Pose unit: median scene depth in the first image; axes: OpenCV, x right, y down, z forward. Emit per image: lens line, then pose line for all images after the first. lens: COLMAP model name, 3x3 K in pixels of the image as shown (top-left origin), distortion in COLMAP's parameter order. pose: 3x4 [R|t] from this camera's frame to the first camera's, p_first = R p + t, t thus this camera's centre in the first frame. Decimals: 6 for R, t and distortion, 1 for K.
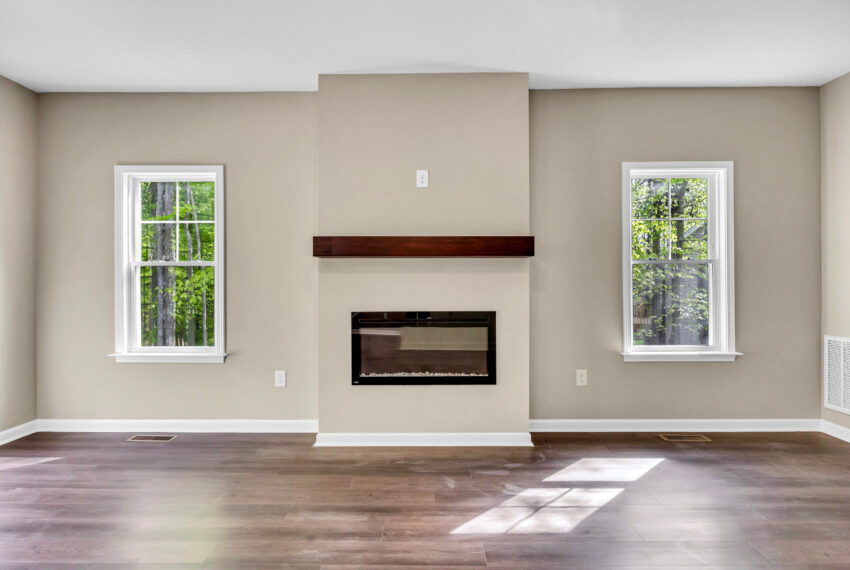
lens RADIAL K [[466.7, 0, 425.0], [0, 466.7, 285.0], [0, 0, 1]] dist [-0.000582, -0.000663]
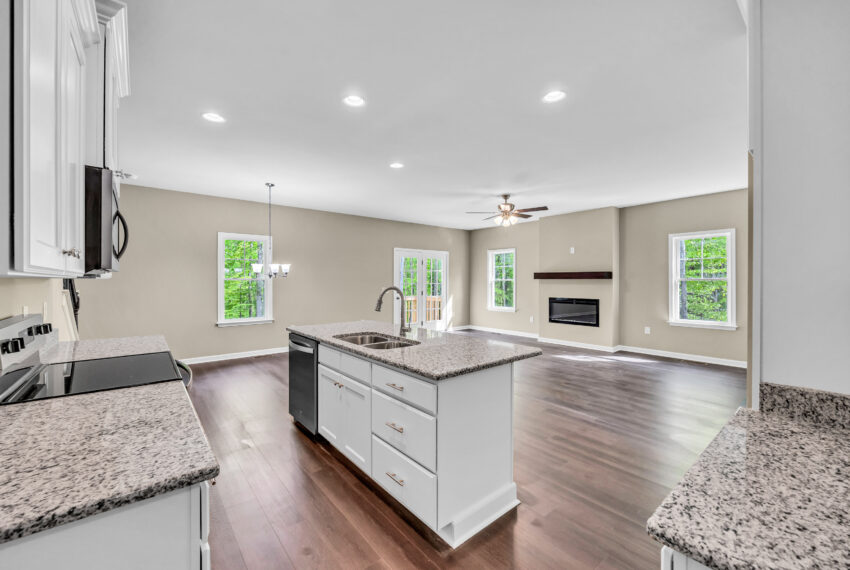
lens RADIAL K [[342.2, 0, 424.4], [0, 342.2, 281.1], [0, 0, 1]] dist [-0.000268, -0.000056]
pose [[0.644318, 0.002153, -0.764755, 0.983459], [-0.001170, 0.999998, 0.001829, -0.048329], [0.764757, -0.000284, 0.644319, -0.987947]]
